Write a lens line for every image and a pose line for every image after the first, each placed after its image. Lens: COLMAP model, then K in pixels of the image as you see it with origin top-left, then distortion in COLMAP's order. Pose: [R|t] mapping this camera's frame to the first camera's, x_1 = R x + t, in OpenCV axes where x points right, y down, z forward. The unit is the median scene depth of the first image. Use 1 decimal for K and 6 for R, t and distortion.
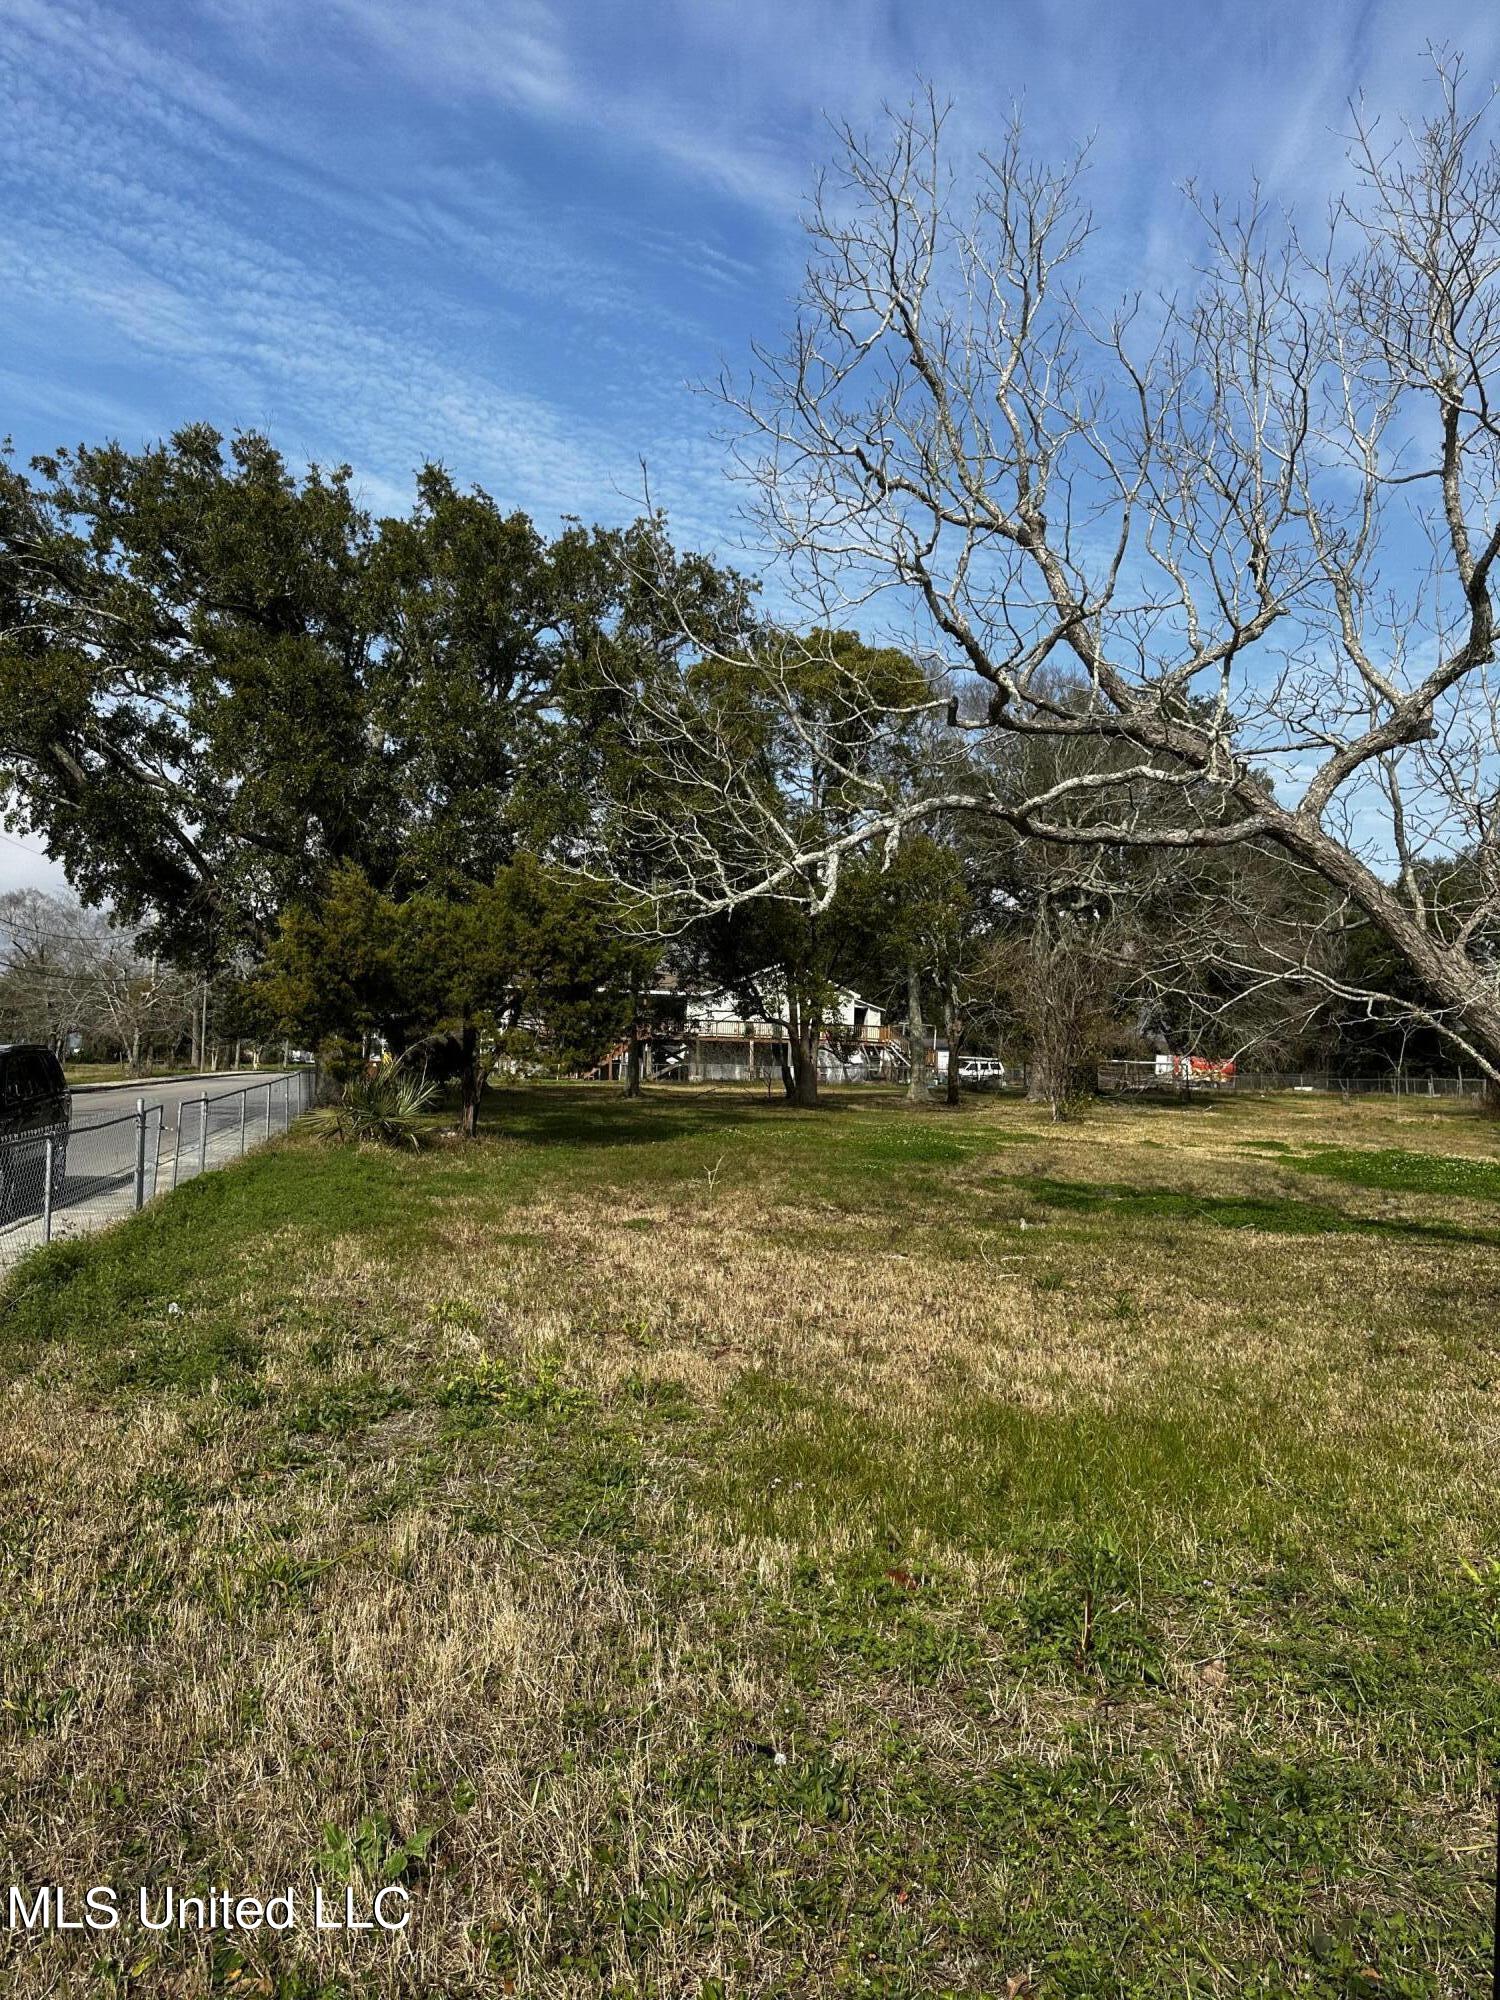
lens RADIAL K [[1385.5, 0, 746.9], [0, 1385.5, 1000.6], [0, 0, 1]] dist [0.019299, -0.027748]
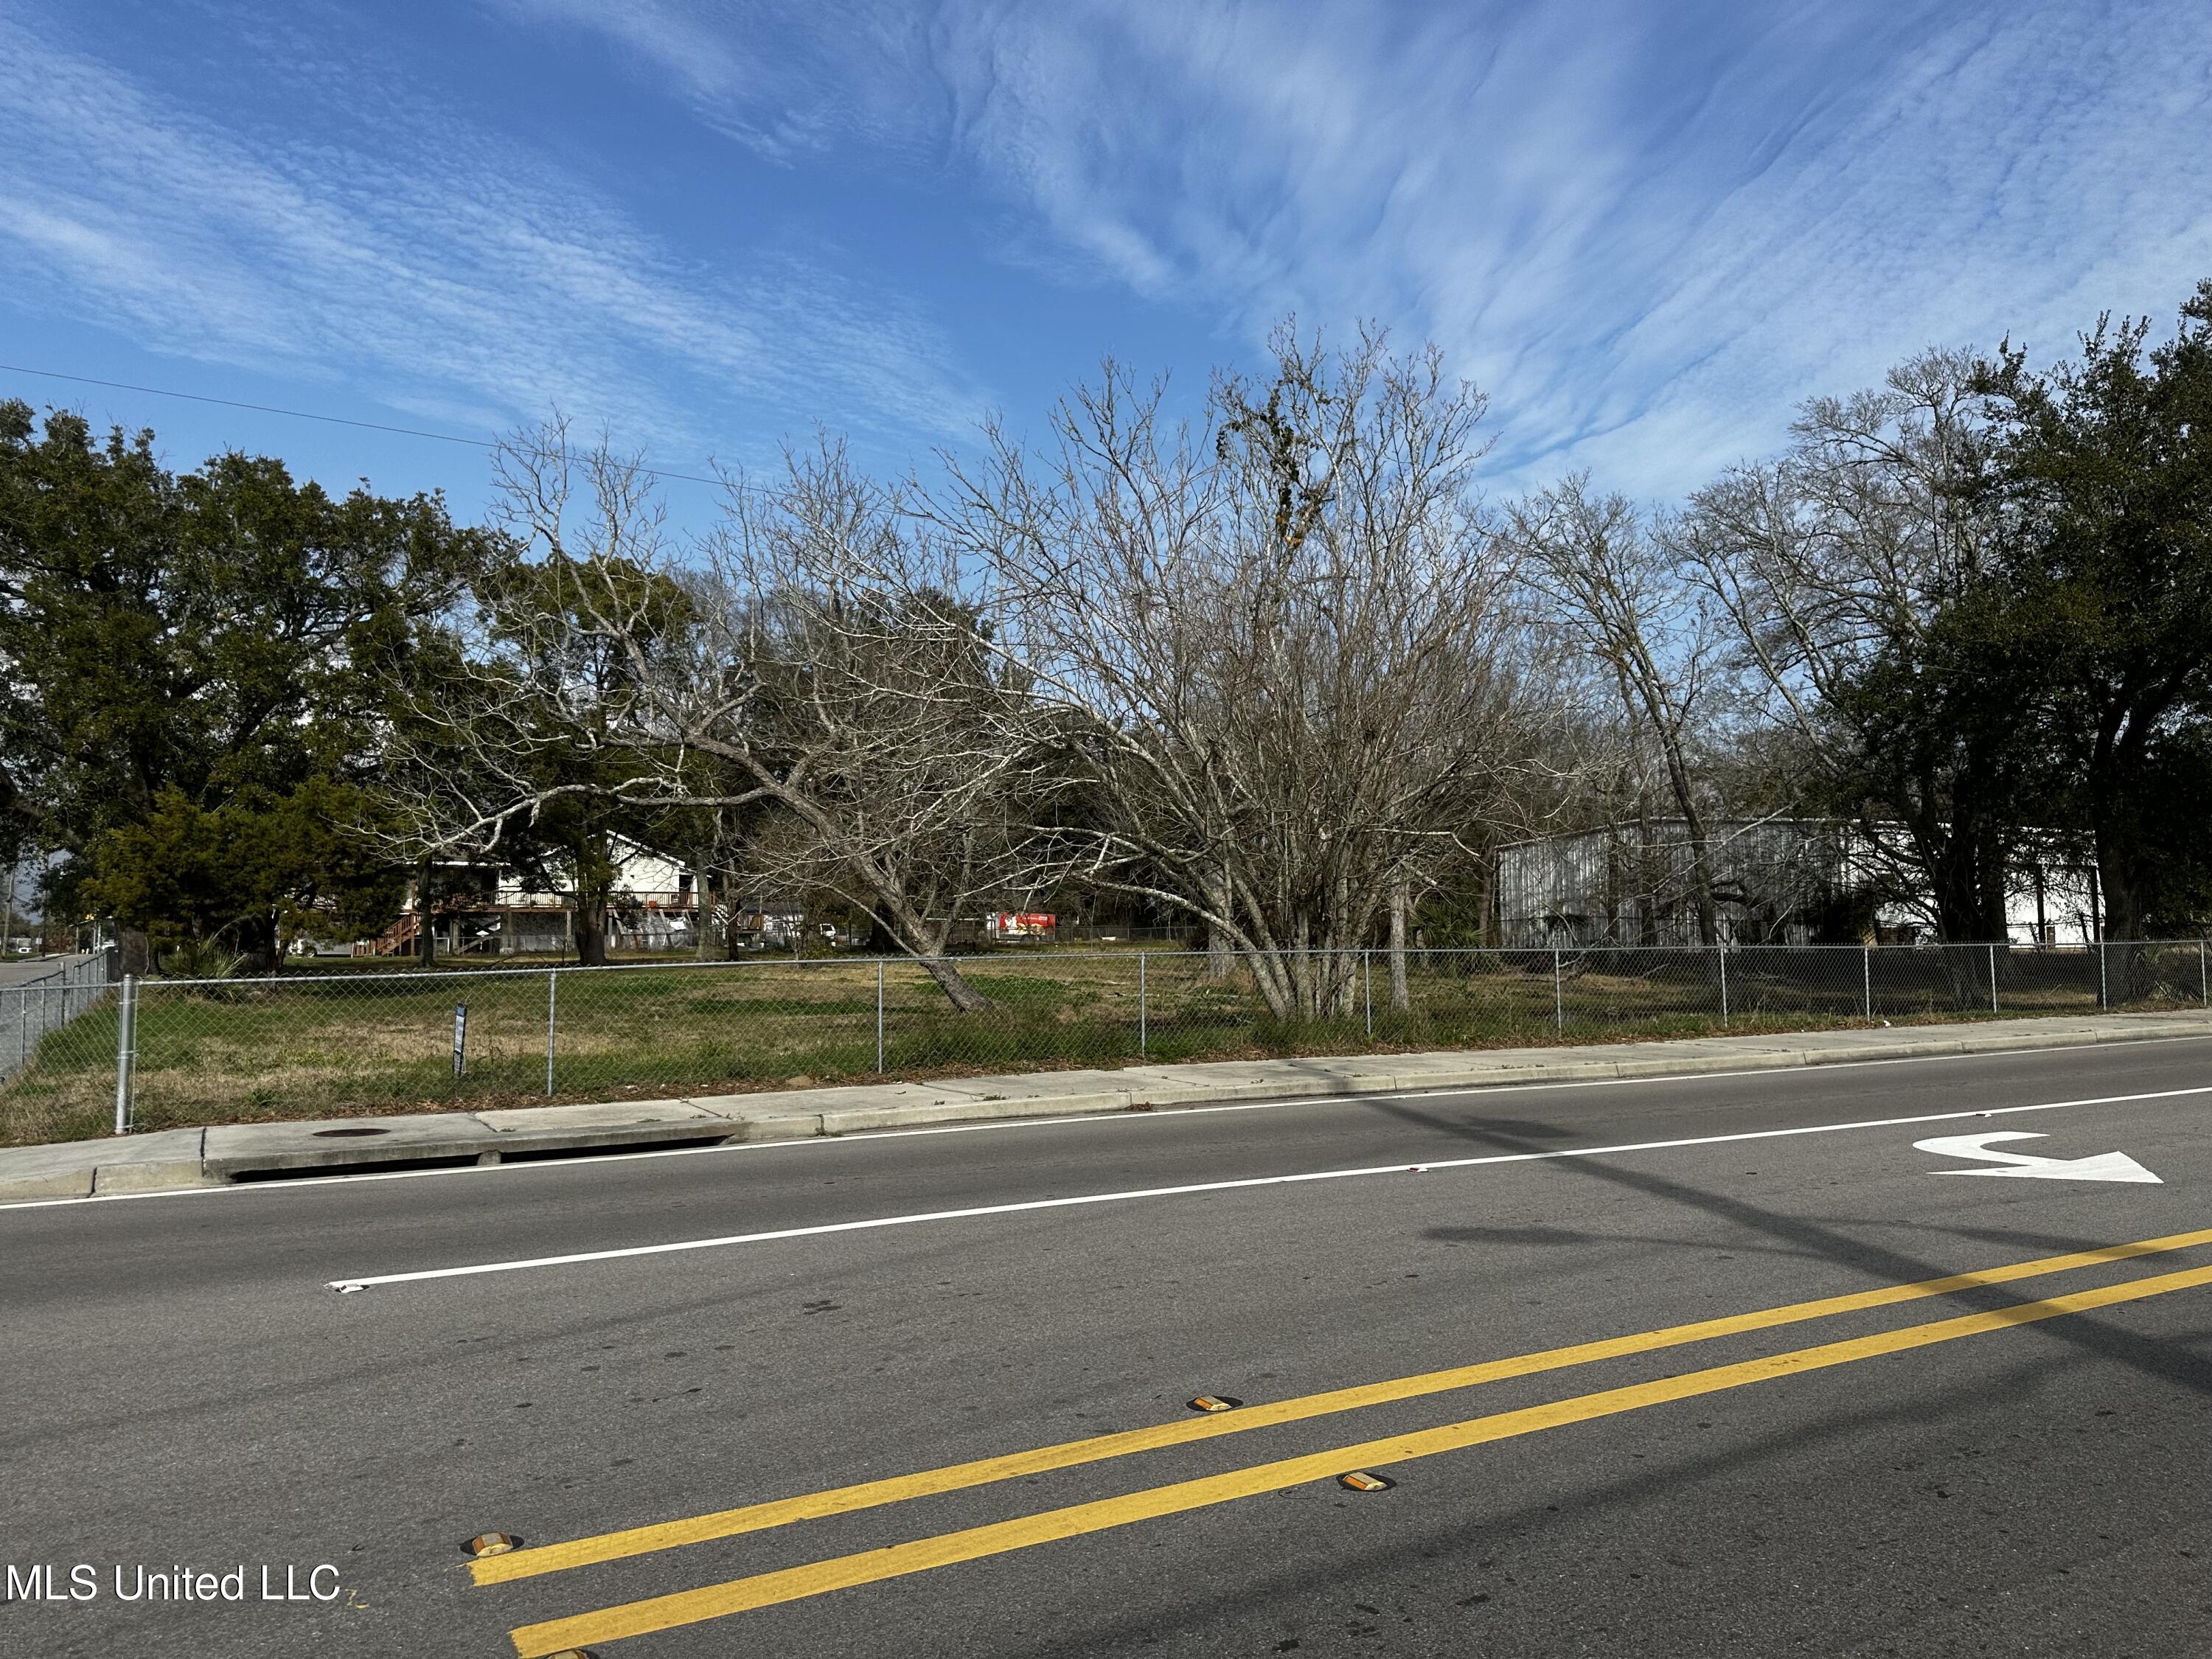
lens RADIAL K [[1532.3, 0, 1091.9], [0, 1532.3, 804.5], [0, 0, 1]] dist [0.019299, -0.027748]
pose [[0.950106, -0.002806, 0.311915, 0.073259], [0.013425, 0.999401, -0.031903, -0.020223], [-0.311639, 0.034499, 0.949574, -0.549431]]
